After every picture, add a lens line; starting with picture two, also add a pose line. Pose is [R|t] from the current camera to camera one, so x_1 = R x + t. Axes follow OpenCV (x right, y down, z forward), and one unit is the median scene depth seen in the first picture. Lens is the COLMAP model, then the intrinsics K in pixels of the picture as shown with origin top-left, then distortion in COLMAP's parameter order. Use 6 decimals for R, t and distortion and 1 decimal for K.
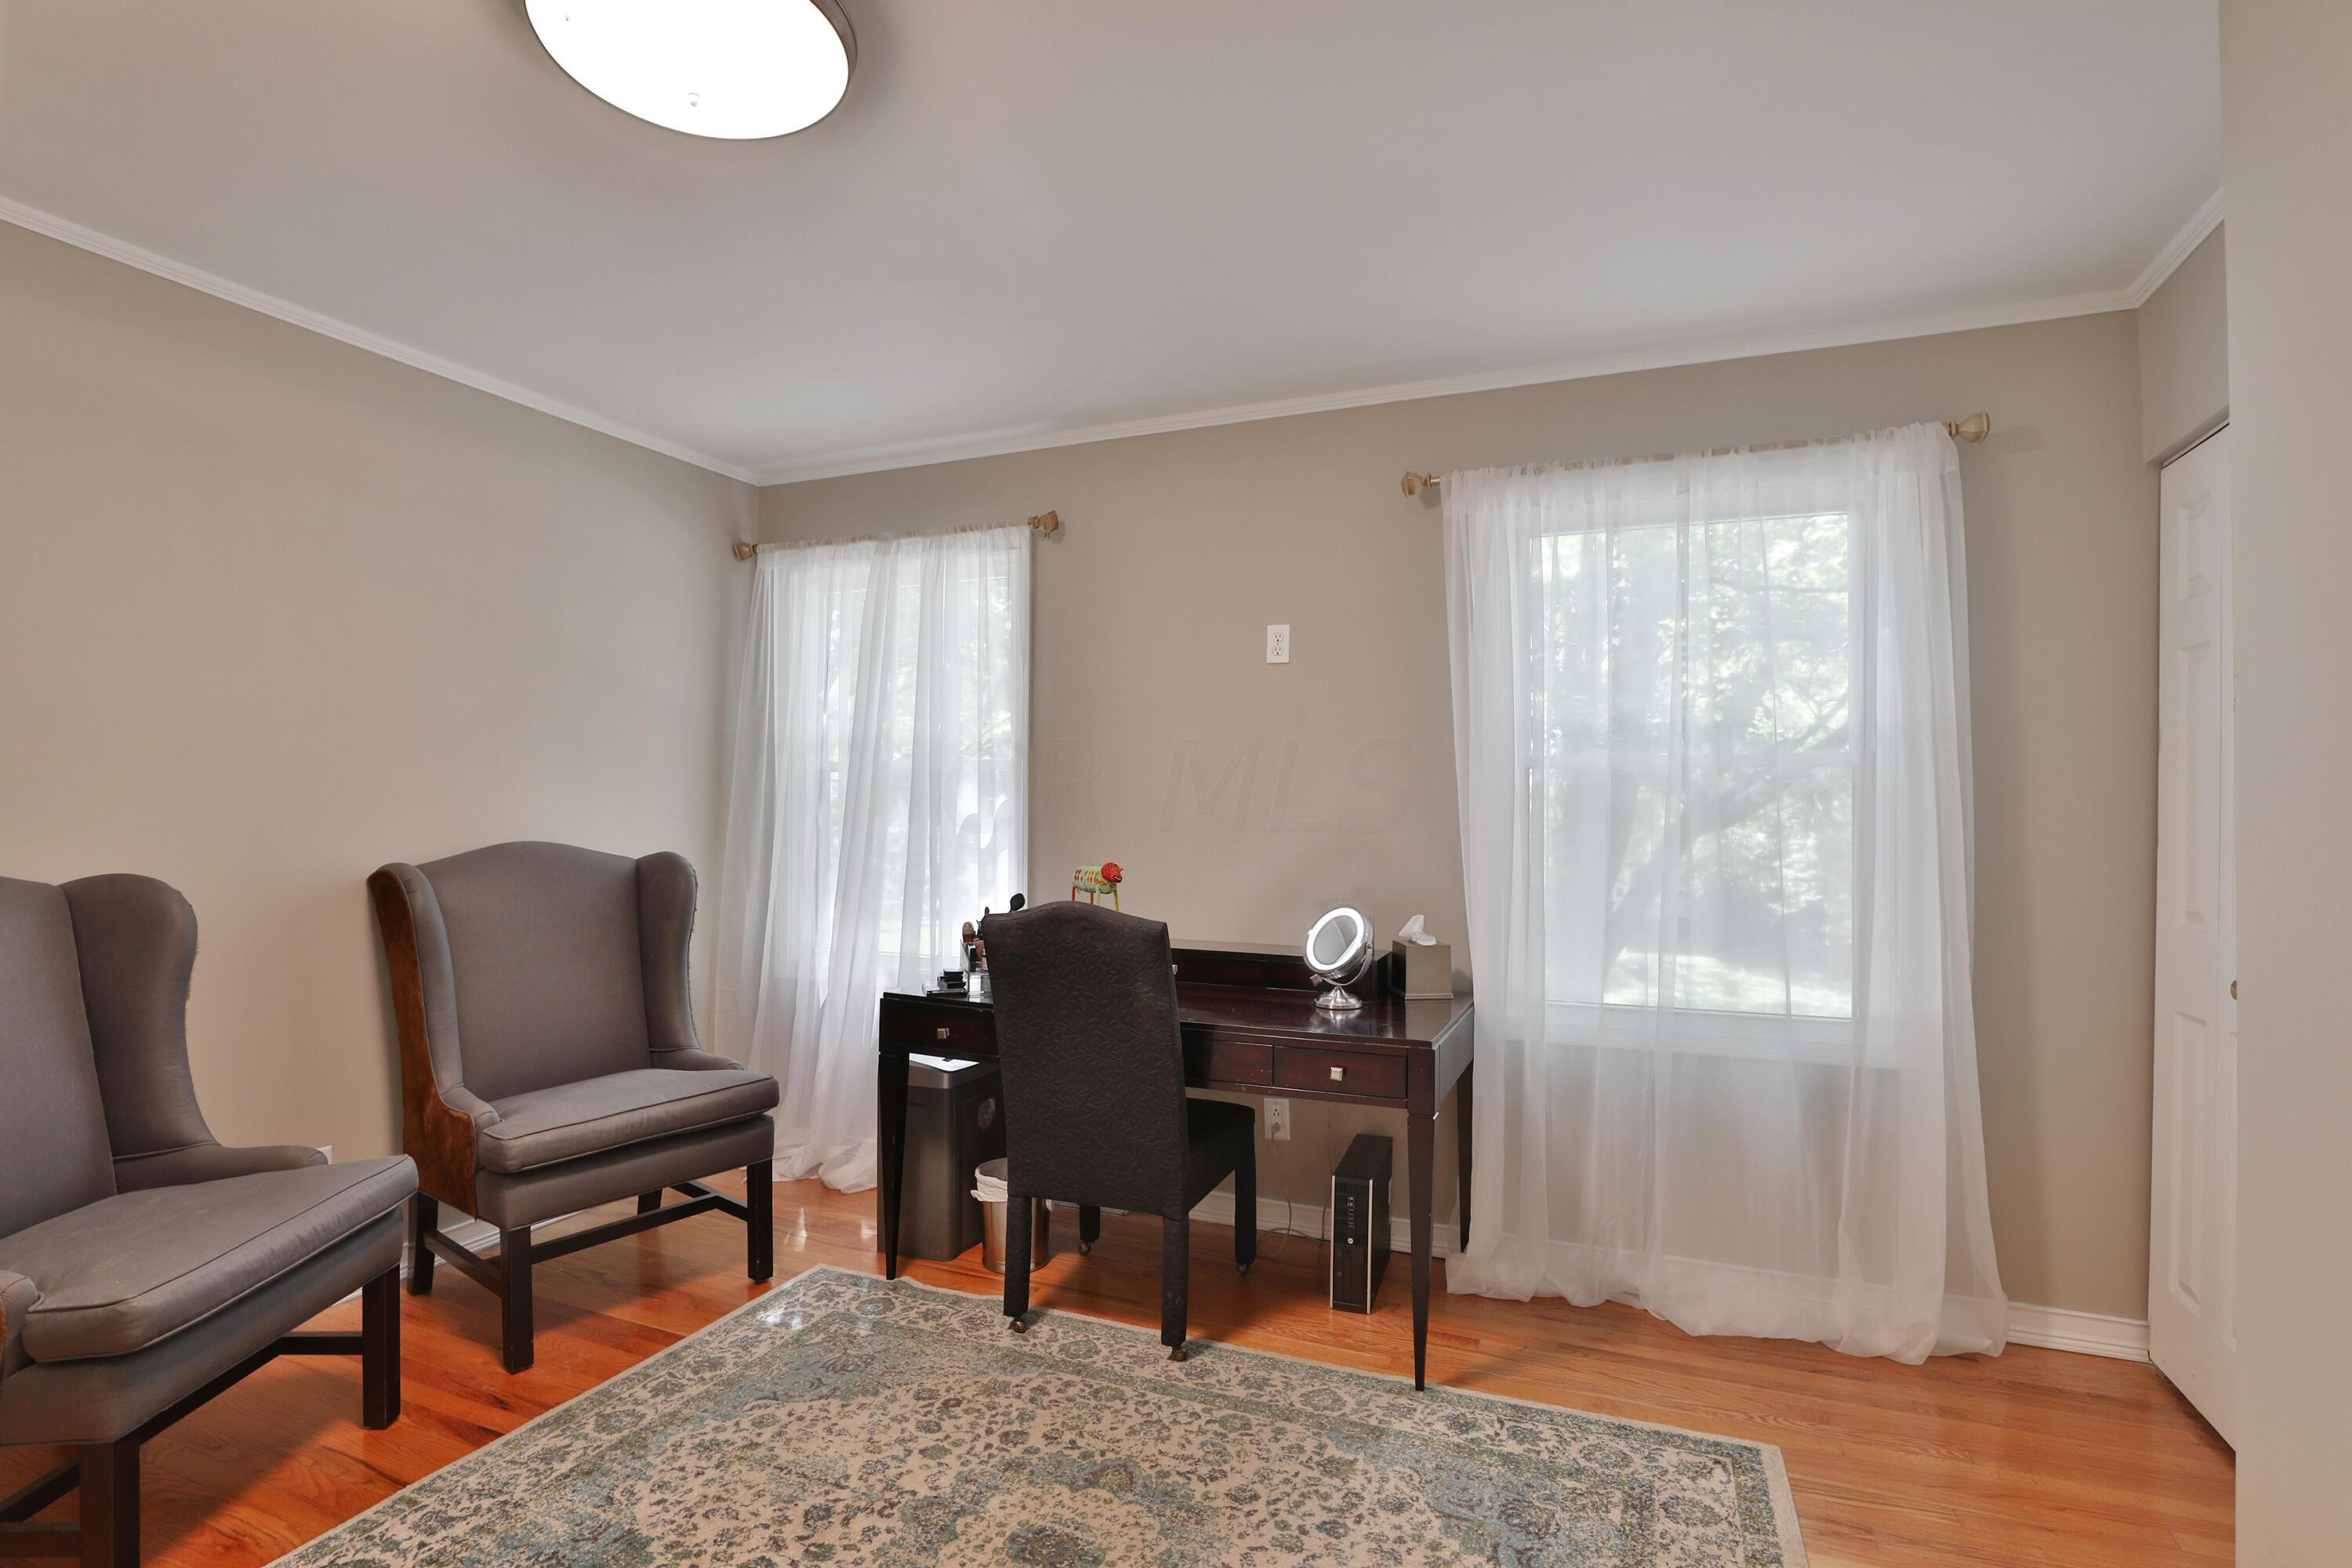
lens RADIAL K [[1146.7, 0, 1182.8], [0, 1146.7, 798.0], [0, 0, 1]] dist [-0.034916, 0.000035]
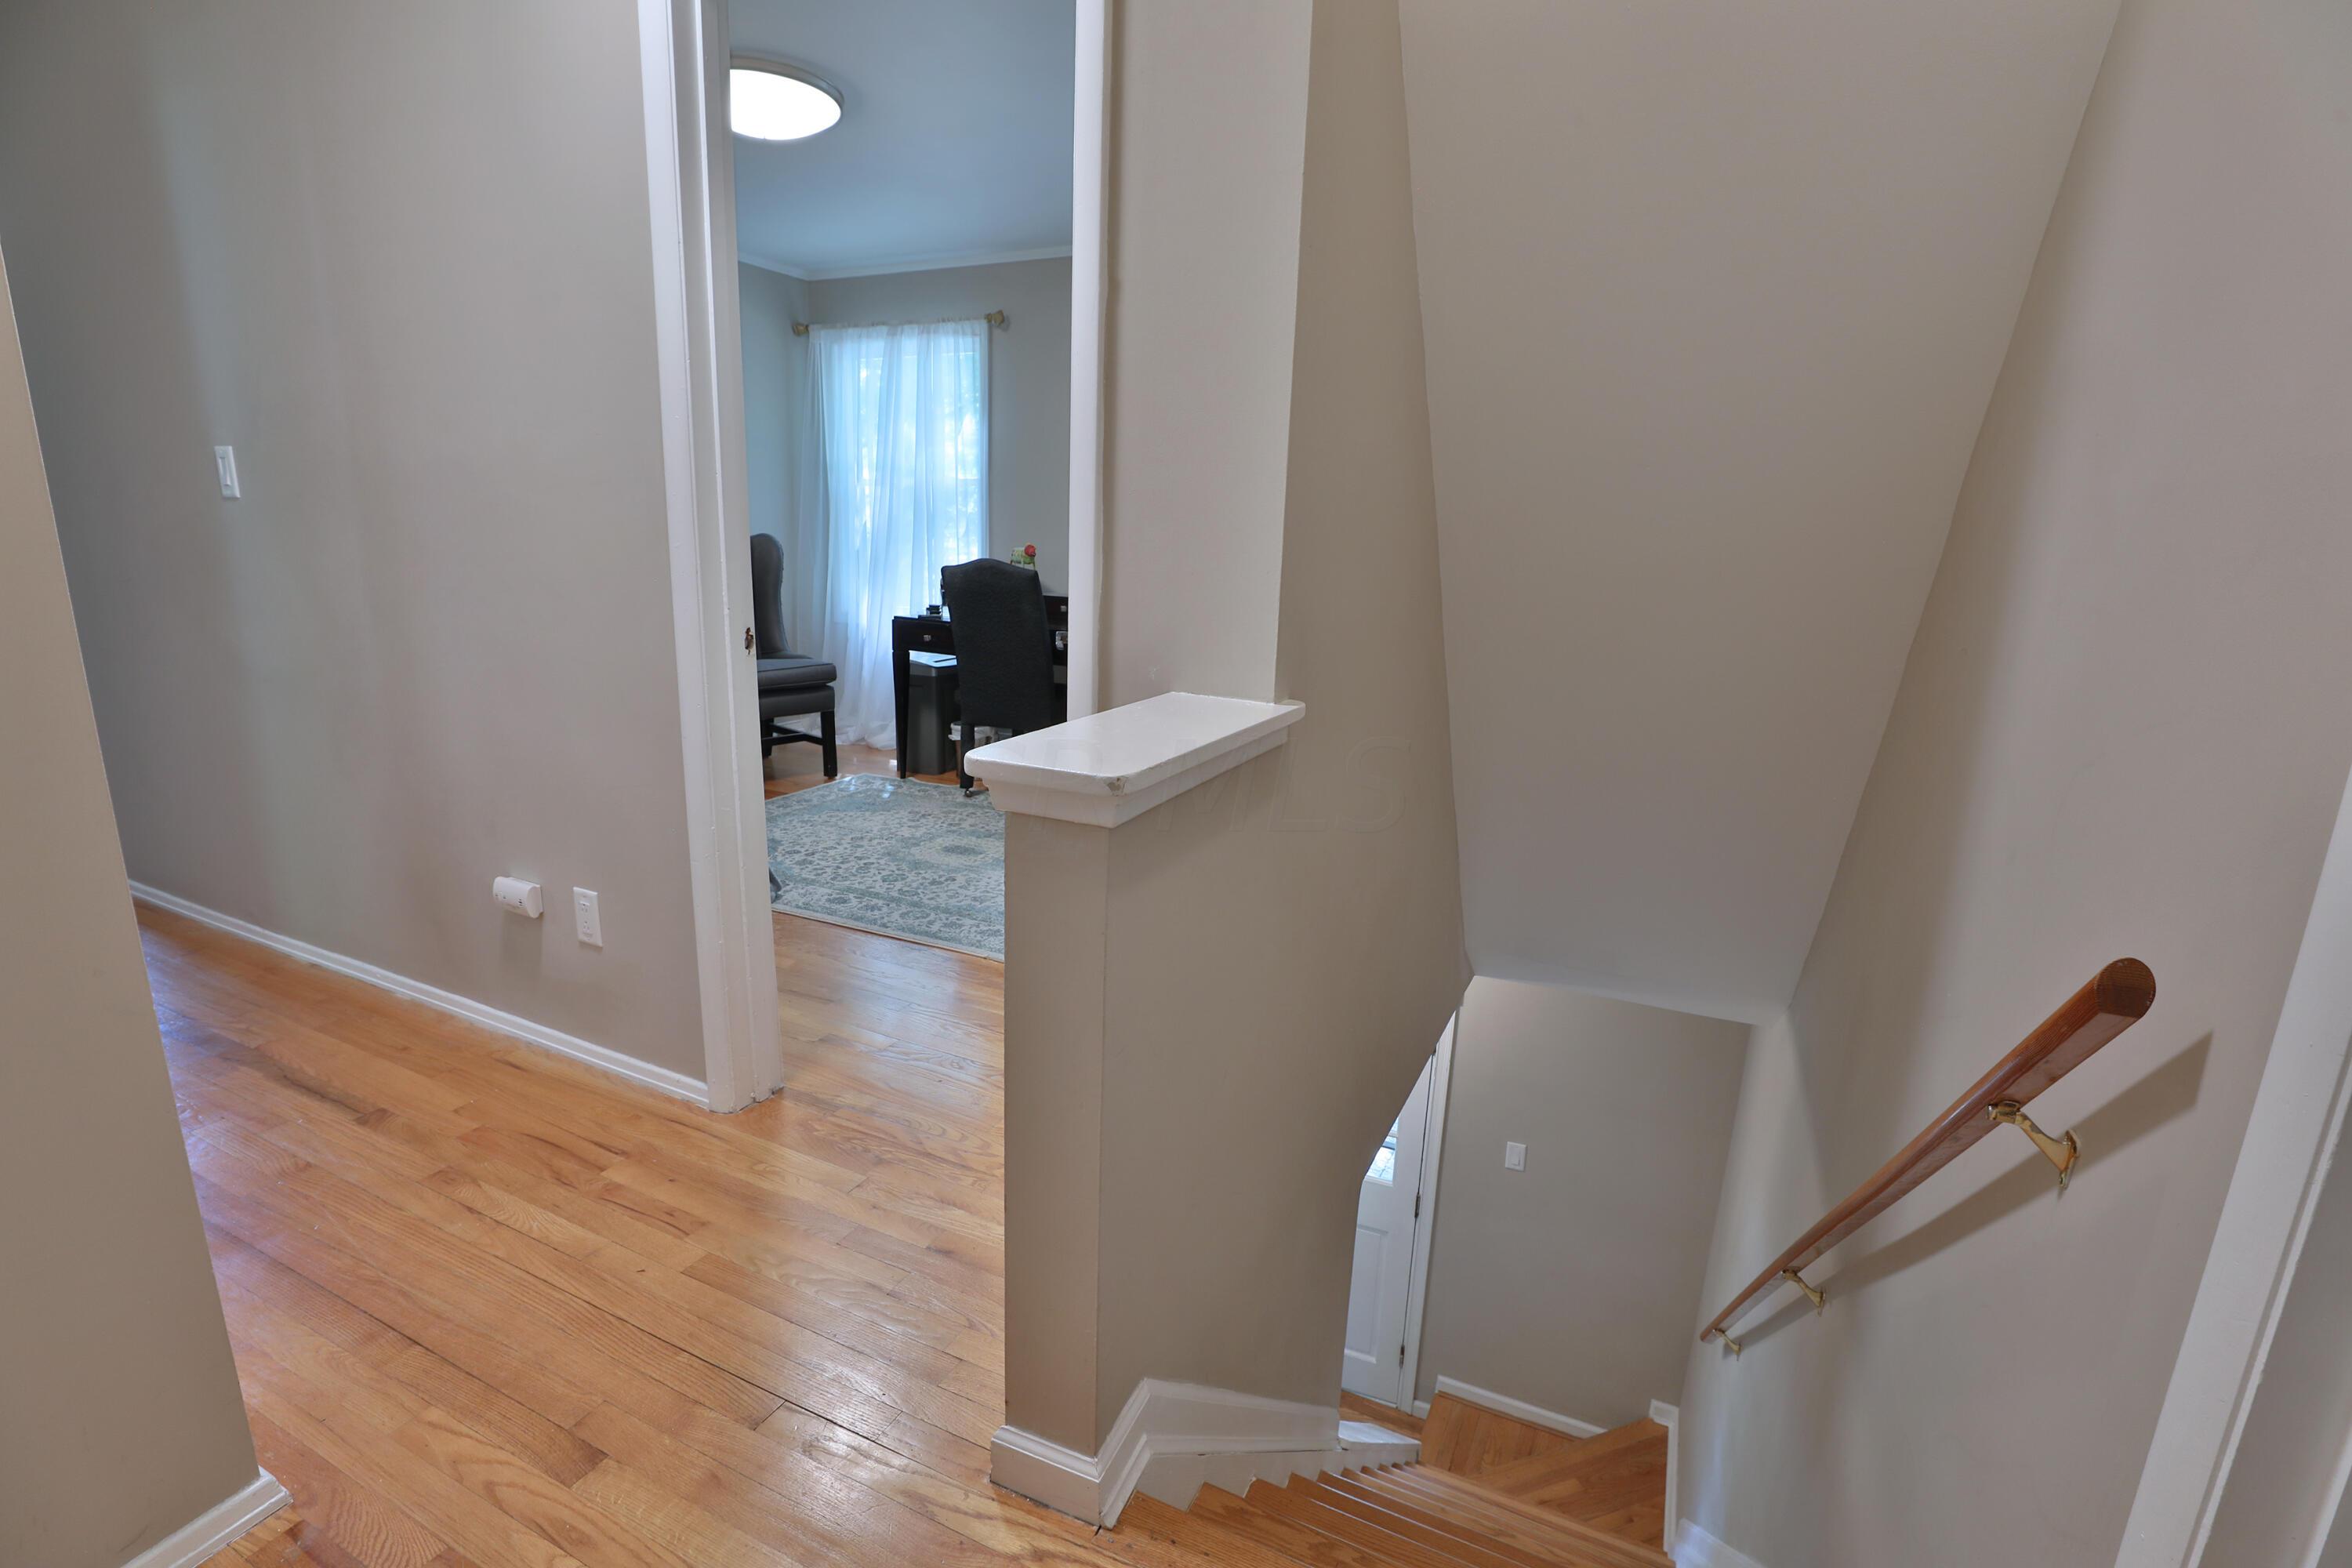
lens RADIAL K [[1080.9, 0, 1161.4], [0, 1080.9, 777.6], [0, 0, 1]] dist [-0.001648, 0.000230]
pose [[0.997978, 0.037218, -0.051528, 0.234004], [-0.024515, 0.973301, 0.228218, 0.024142], [0.058646, -0.226493, 0.972246, -0.620026]]
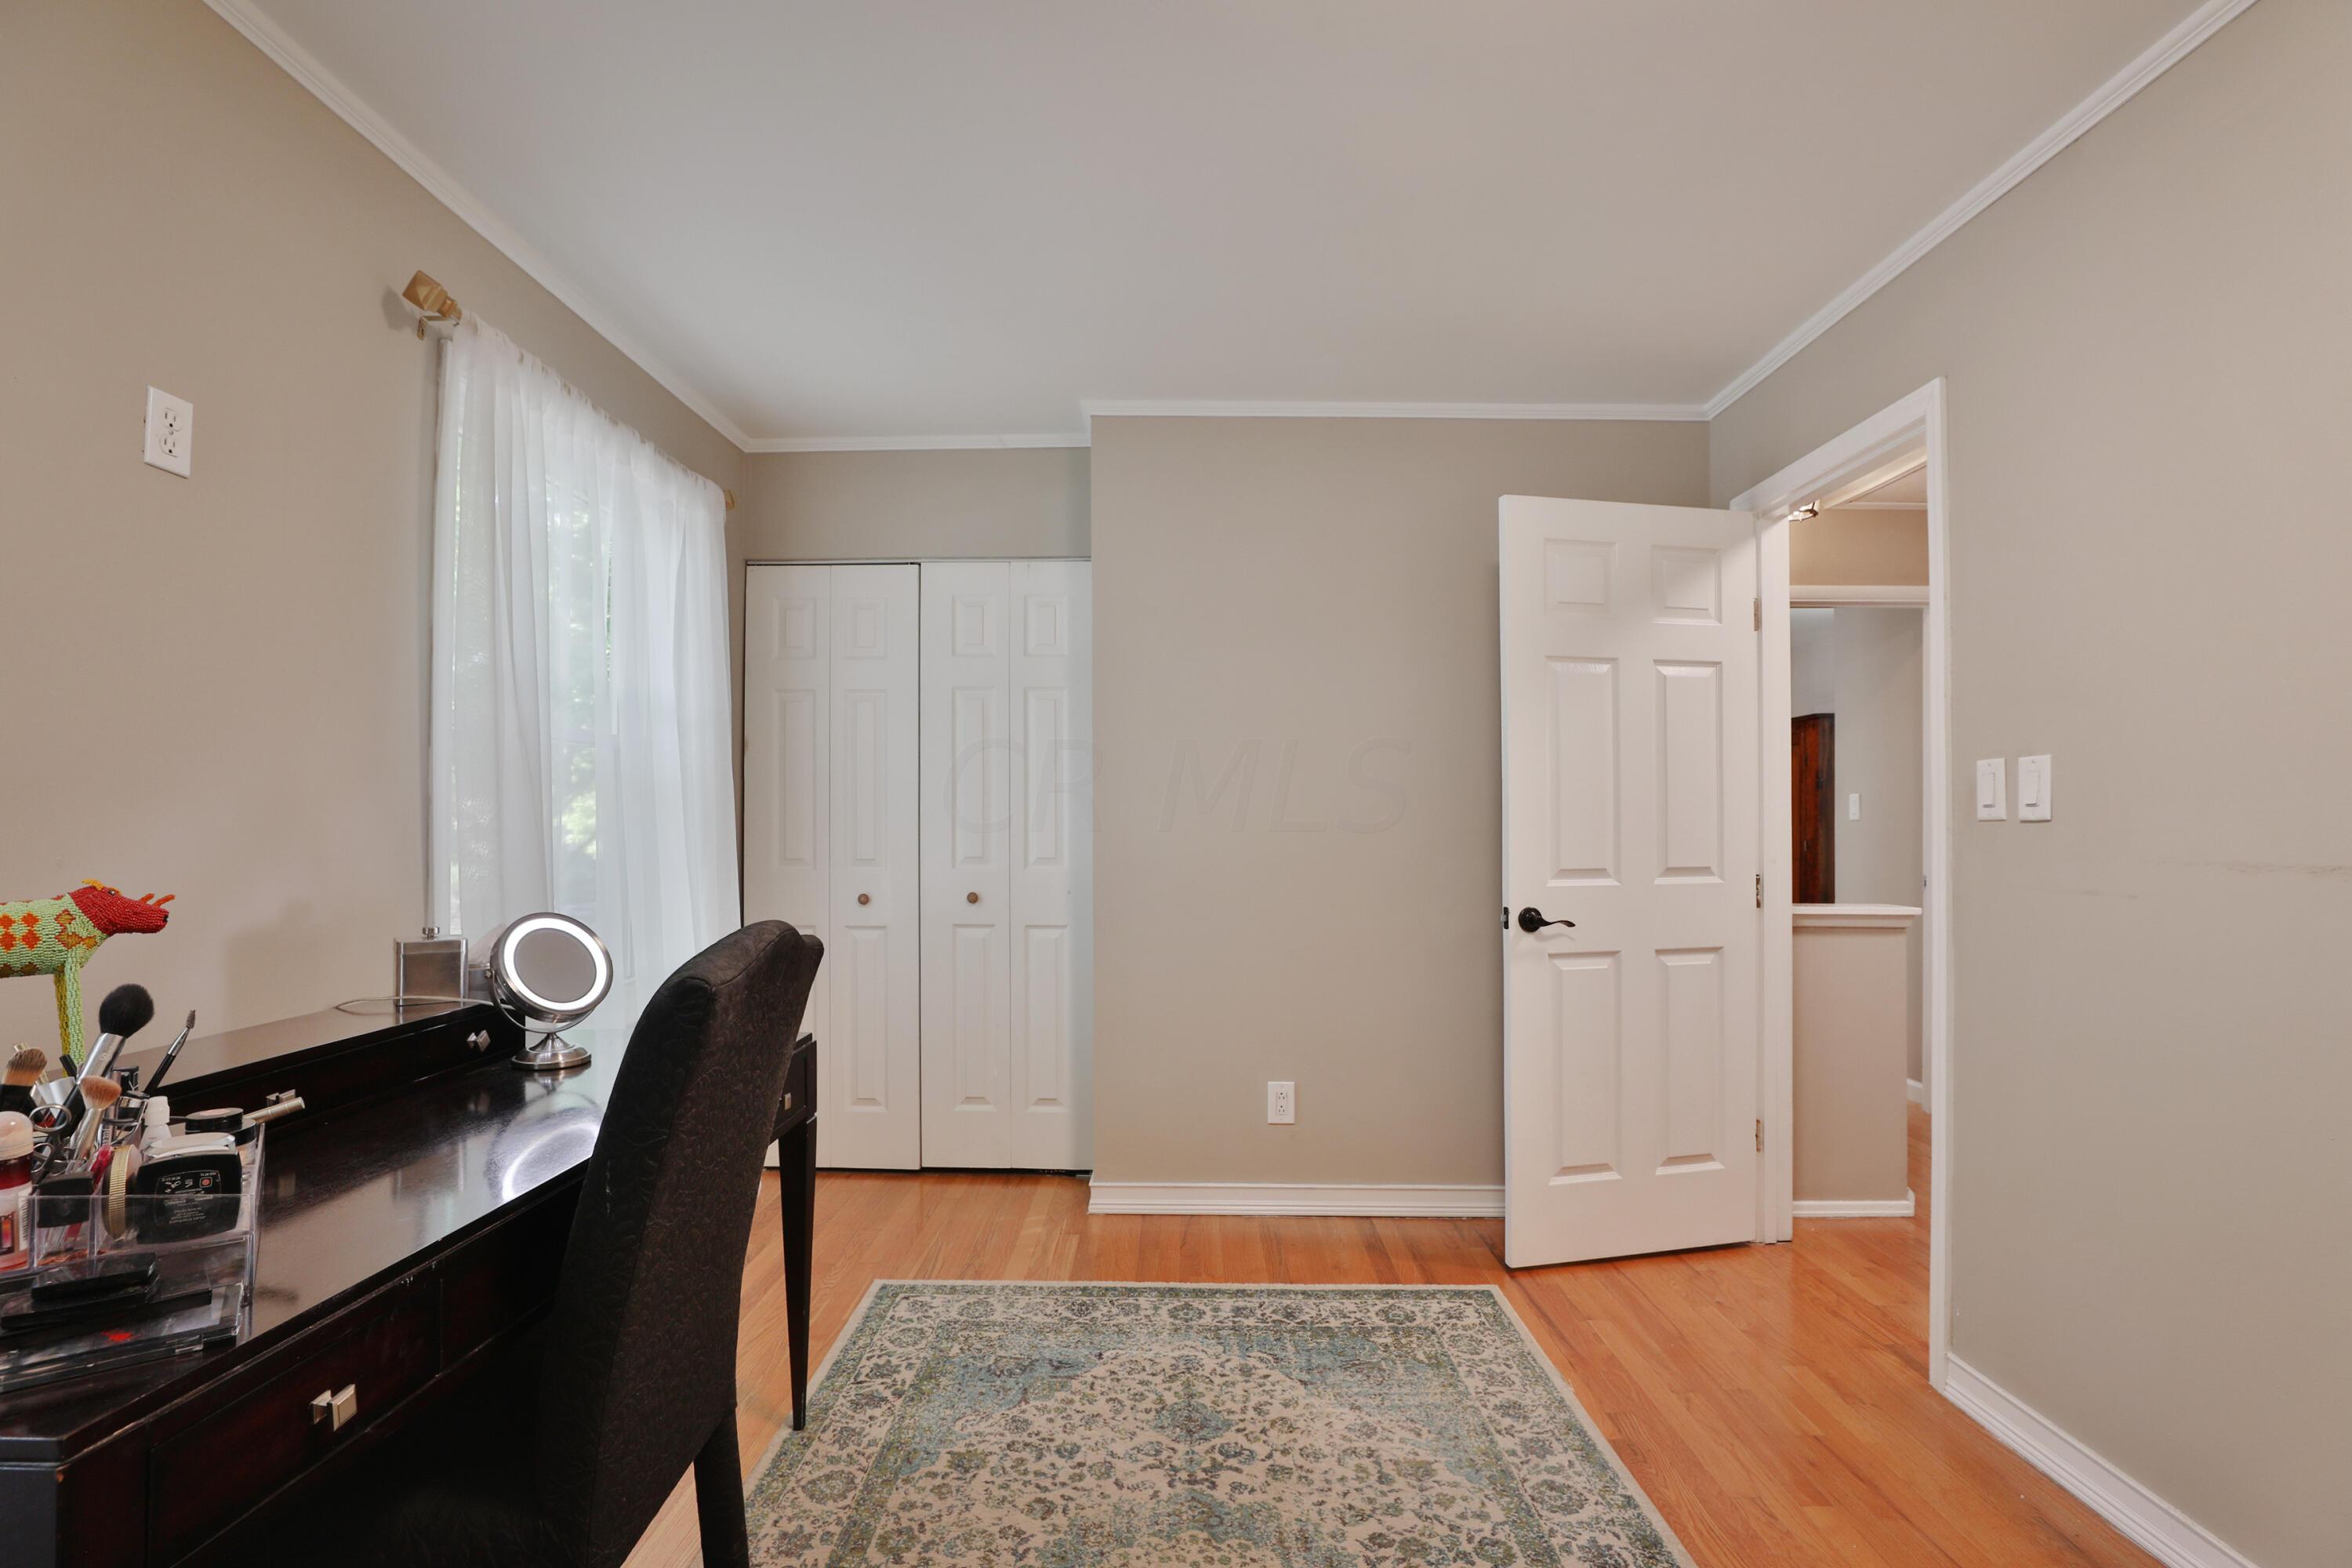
lens RADIAL K [[1080.9, 0, 1180.0], [0, 1080.9, 777.9], [0, 0, 1]] dist [-0.001648, 0.000230]
pose [[-0.389357, 0.033934, 0.920462, -0.577056], [-0.021926, 0.998697, -0.046093, 0.030891], [-0.920826, -0.038128, -0.388106, 0.864948]]
